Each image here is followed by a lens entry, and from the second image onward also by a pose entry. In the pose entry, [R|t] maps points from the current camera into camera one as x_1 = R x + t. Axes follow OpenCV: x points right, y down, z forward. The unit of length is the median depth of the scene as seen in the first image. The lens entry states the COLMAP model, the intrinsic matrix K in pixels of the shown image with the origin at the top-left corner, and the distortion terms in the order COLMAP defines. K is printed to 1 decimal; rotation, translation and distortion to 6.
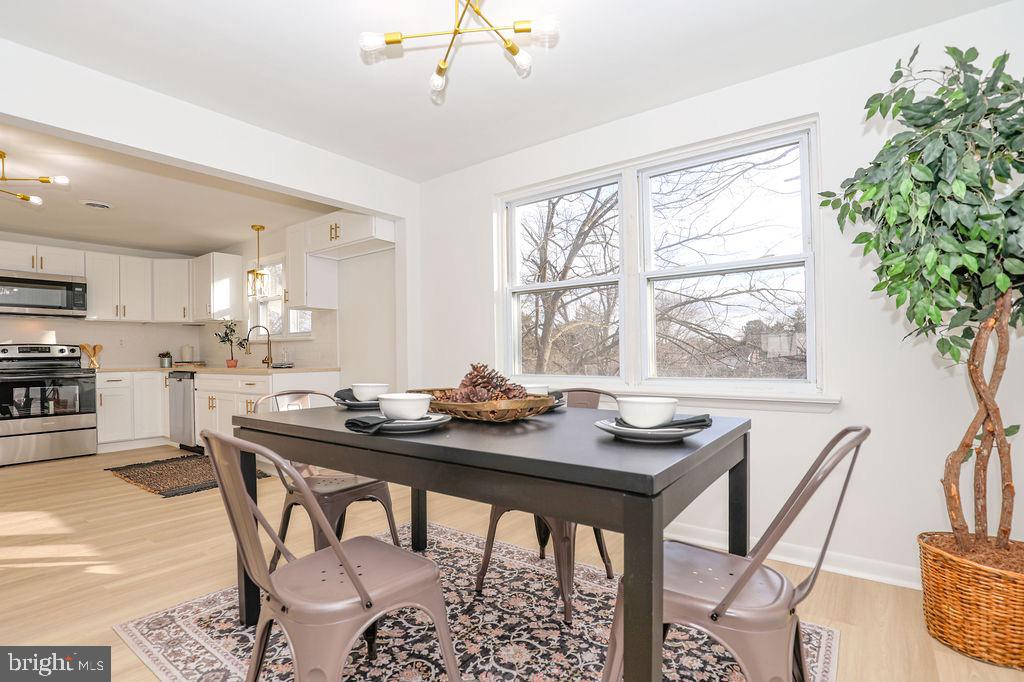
lens RADIAL K [[489.8, 0, 504.7], [0, 489.8, 352.3], [0, 0, 1]] dist [-0.037074, 0.006896]
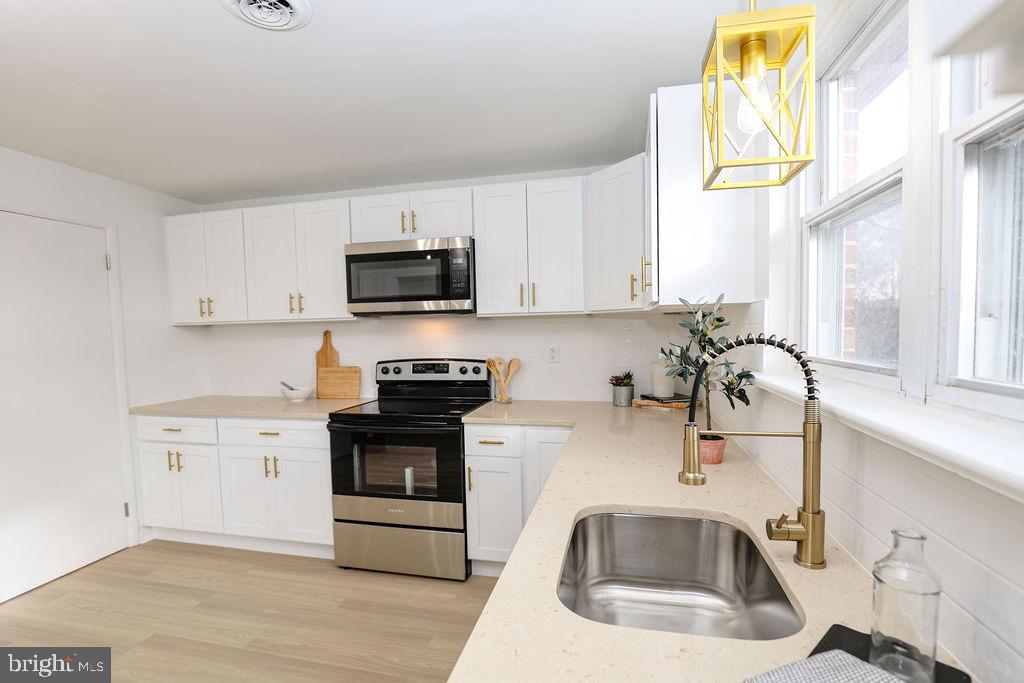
lens RADIAL K [[489.8, 0, 510.7], [0, 489.8, 350.6], [0, 0, 1]] dist [-0.037074, 0.006896]
pose [[0.398401, 0.045667, -0.916074, -0.375860], [0.018436, 0.998159, 0.057777, -0.063955], [0.917026, -0.039907, 0.396825, 0.859175]]
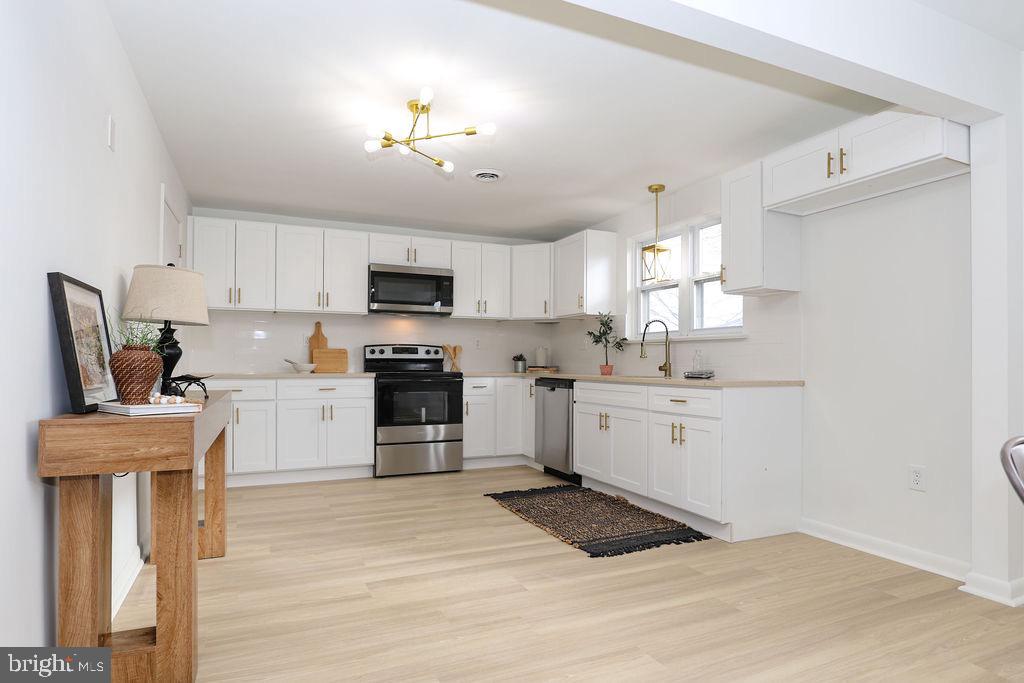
lens RADIAL K [[565.1, 0, 506.0], [0, 565.1, 357.9], [0, 0, 1]] dist [-0.013176, 0.000640]
pose [[0.874979, 0.012518, -0.484000, -0.291014], [-0.013198, 0.999911, 0.002002, 0.004217], [0.483982, 0.004636, 0.875066, 0.135772]]
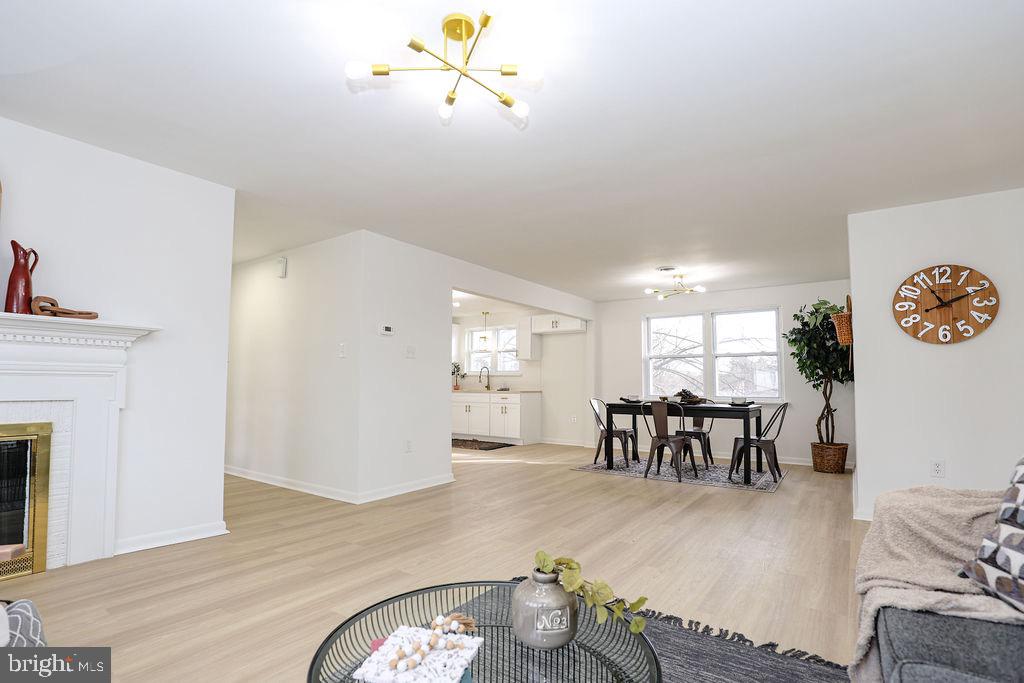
lens RADIAL K [[489.8, 0, 504.0], [0, 489.8, 355.8], [0, 0, 1]] dist [-0.037074, 0.006896]
pose [[0.999552, 0.020962, 0.021349, -0.477599], [-0.019790, 0.998360, -0.053723, 0.000796], [-0.022440, 0.053277, 0.998328, -0.826124]]
